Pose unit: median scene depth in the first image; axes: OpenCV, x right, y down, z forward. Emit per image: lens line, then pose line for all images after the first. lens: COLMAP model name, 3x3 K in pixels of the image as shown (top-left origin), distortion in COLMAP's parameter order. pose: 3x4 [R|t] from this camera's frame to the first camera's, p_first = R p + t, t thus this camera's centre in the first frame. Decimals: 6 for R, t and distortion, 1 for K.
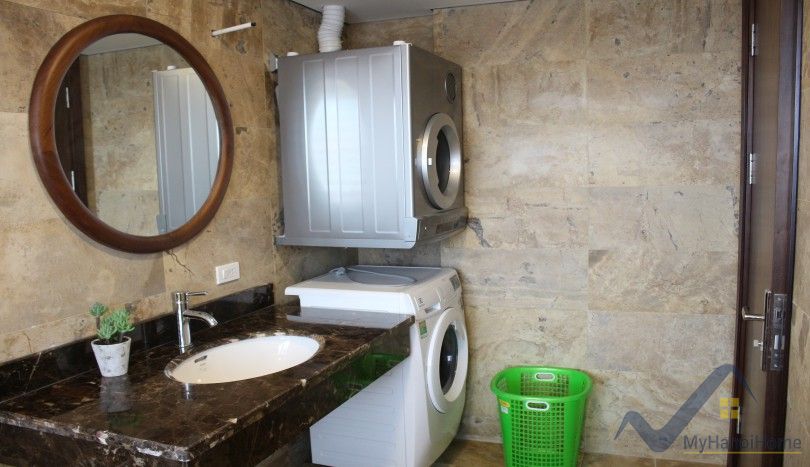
lens RADIAL K [[675.0, 0, 403.8], [0, 675.0, 249.7], [0, 0, 1]] dist [-0.130708, 0.121748]
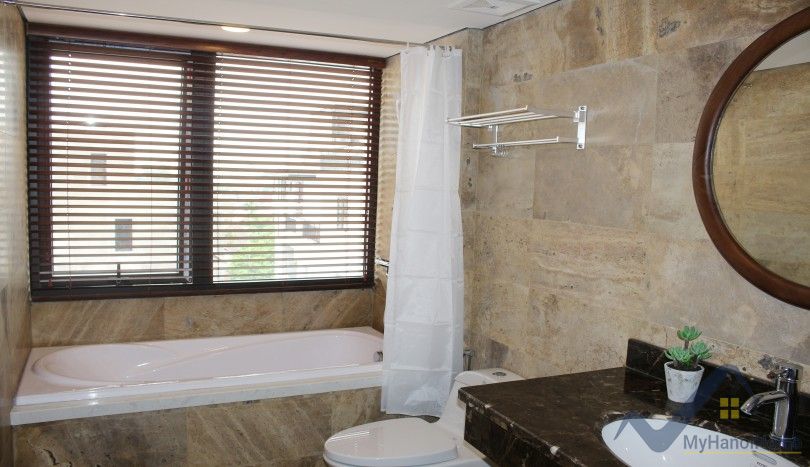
lens RADIAL K [[675.0, 0, 403.8], [0, 675.0, 249.7], [0, 0, 1]] dist [-0.130708, 0.121748]
pose [[-0.700973, 0.081553, -0.708510, 0.589527], [-0.095618, 0.973725, 0.206682, -0.215431], [0.706749, 0.212625, -0.674757, 1.451290]]
